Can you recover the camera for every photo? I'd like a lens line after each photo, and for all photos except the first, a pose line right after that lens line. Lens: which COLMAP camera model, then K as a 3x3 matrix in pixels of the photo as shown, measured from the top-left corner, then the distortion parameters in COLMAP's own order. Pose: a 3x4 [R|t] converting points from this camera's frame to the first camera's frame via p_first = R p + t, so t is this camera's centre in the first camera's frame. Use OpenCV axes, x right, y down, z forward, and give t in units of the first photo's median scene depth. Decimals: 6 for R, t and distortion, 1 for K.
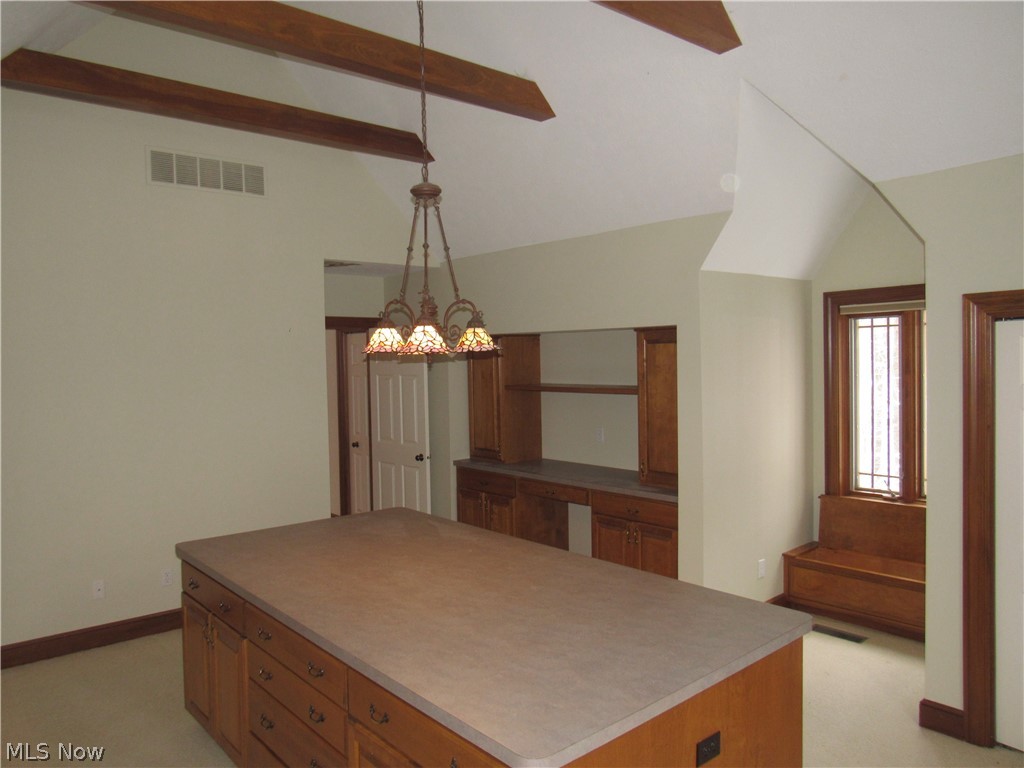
lens RADIAL K [[739.9, 0, 507.6], [0, 739.9, 380.8], [0, 0, 1]] dist [0.007173, -0.006201]
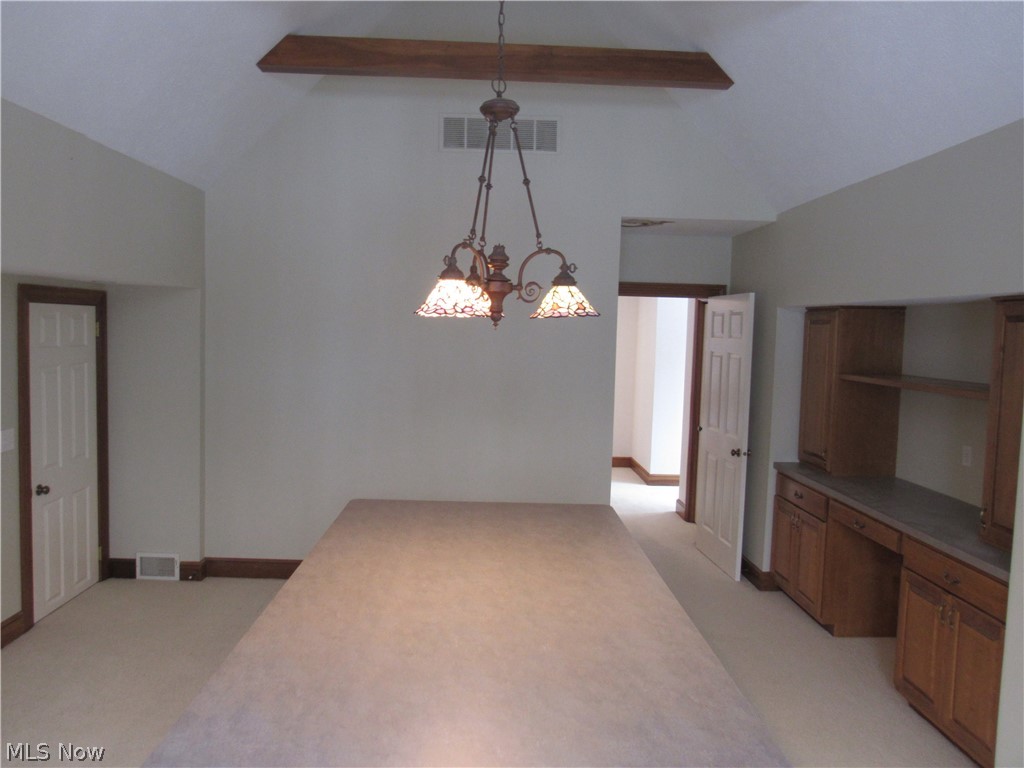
lens RADIAL K [[739.9, 0, 510.5], [0, 739.9, 384.1], [0, 0, 1]] dist [0.007173, -0.006201]
pose [[0.779059, 0.085250, -0.621128, 0.255090], [-0.061864, 0.996330, 0.059153, -0.008795], [0.623891, -0.007658, 0.781474, 0.247918]]
